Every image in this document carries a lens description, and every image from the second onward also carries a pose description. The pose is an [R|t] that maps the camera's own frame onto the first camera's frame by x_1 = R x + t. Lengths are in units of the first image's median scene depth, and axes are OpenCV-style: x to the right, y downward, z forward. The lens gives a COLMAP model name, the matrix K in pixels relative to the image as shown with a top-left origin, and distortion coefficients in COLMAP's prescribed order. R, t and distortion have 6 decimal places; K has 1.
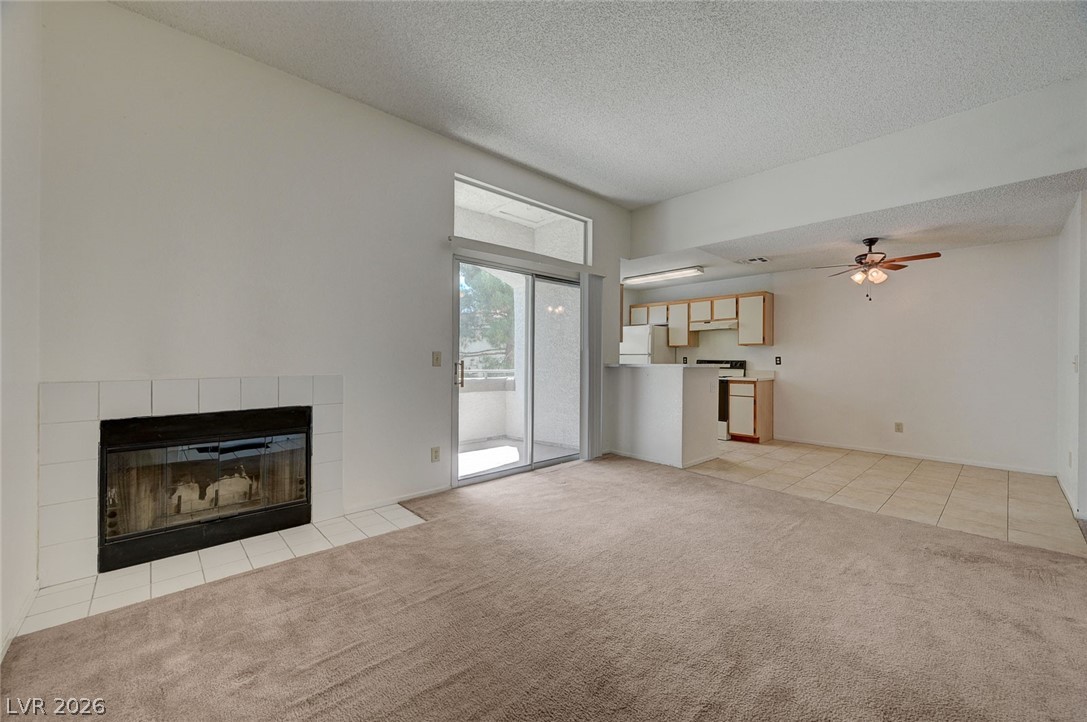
lens RADIAL K [[427.0, 0, 548.1], [0, 427.0, 355.4], [0, 0, 1]] dist [-0.002954, 0.001087]
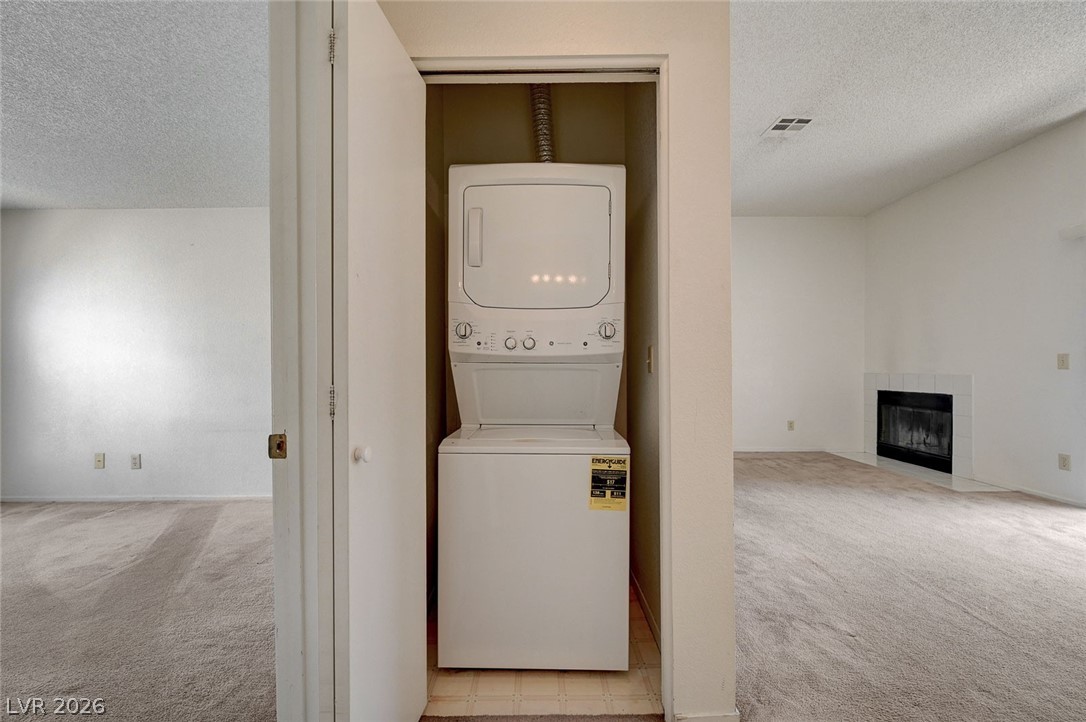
lens RADIAL K [[426.6, 0, 553.4], [0, 426.6, 359.4], [0, 0, 1]] dist [-0.002954, 0.001087]
pose [[-0.673895, -0.009935, -0.738760, 0.858753], [0.008944, 0.999727, -0.021604, 0.007811], [0.738773, -0.021166, -0.673622, 0.572916]]
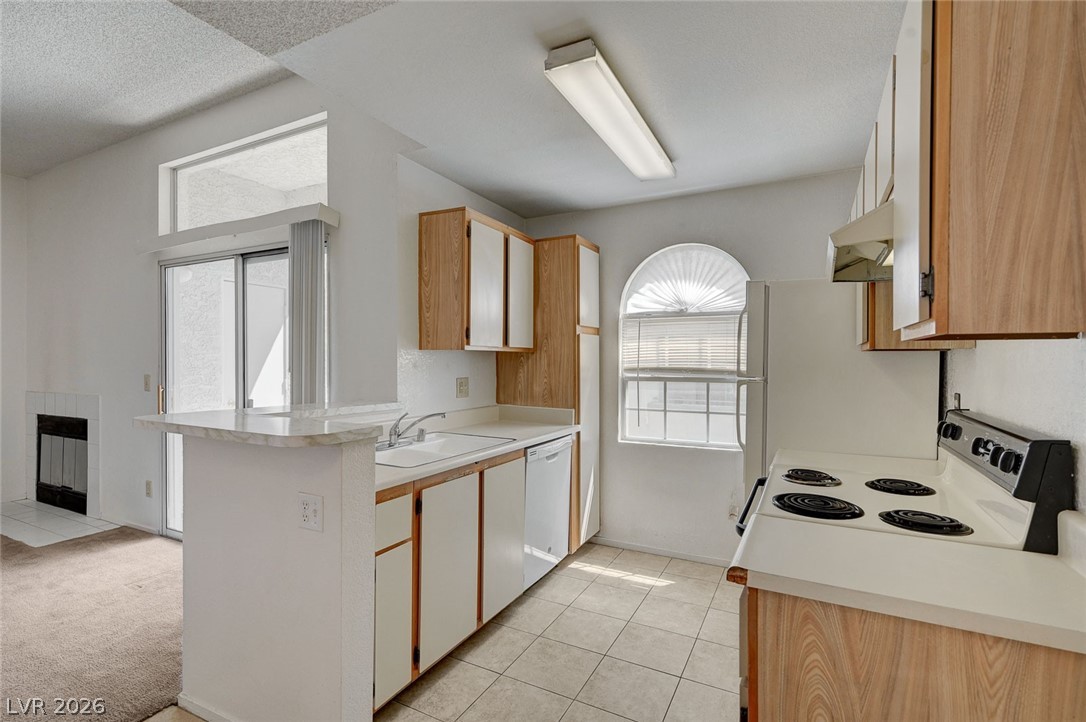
lens RADIAL K [[508.2, 0, 550.8], [0, 508.2, 361.1], [0, 0, 1]] dist [0.002093, 0.001536]
pose [[0.336578, -0.003210, -0.941650, 0.744723], [0.009786, 0.999952, 0.000090, -0.022032], [0.941605, -0.009245, 0.336593, 1.033609]]
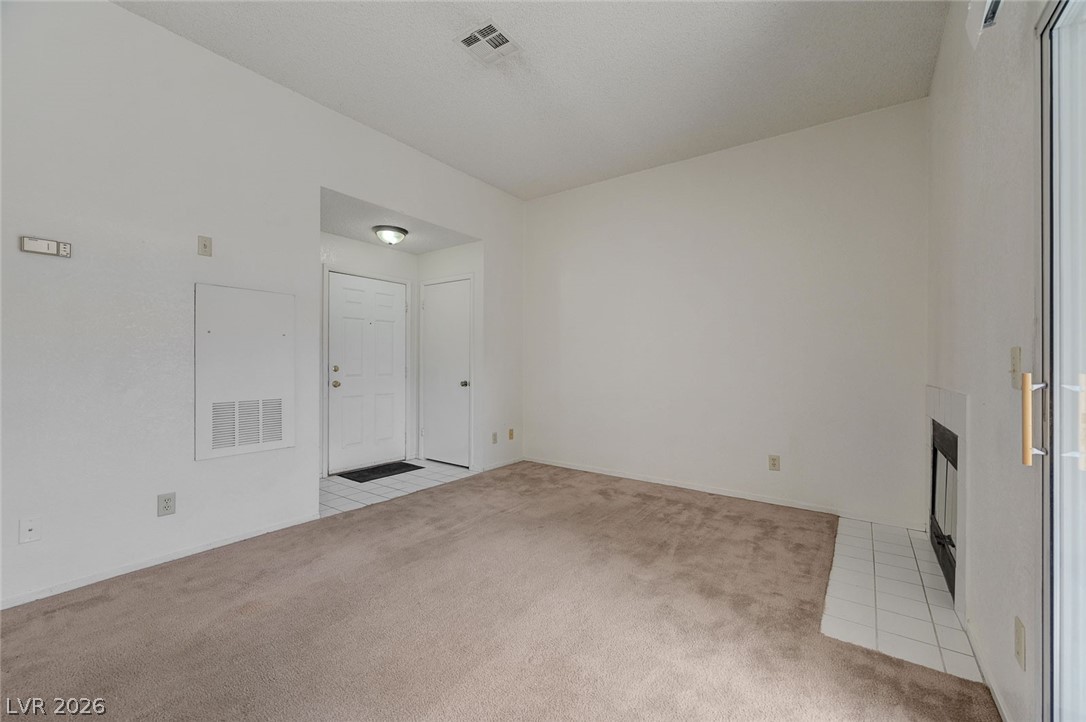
lens RADIAL K [[426.6, 0, 560.3], [0, 426.6, 362.8], [0, 0, 1]] dist [-0.002954, 0.001087]
pose [[-0.978977, -0.015356, -0.203392, 0.126871], [-0.012199, 0.999785, -0.016767, 0.009427], [0.203606, -0.013933, -0.978954, 0.908583]]
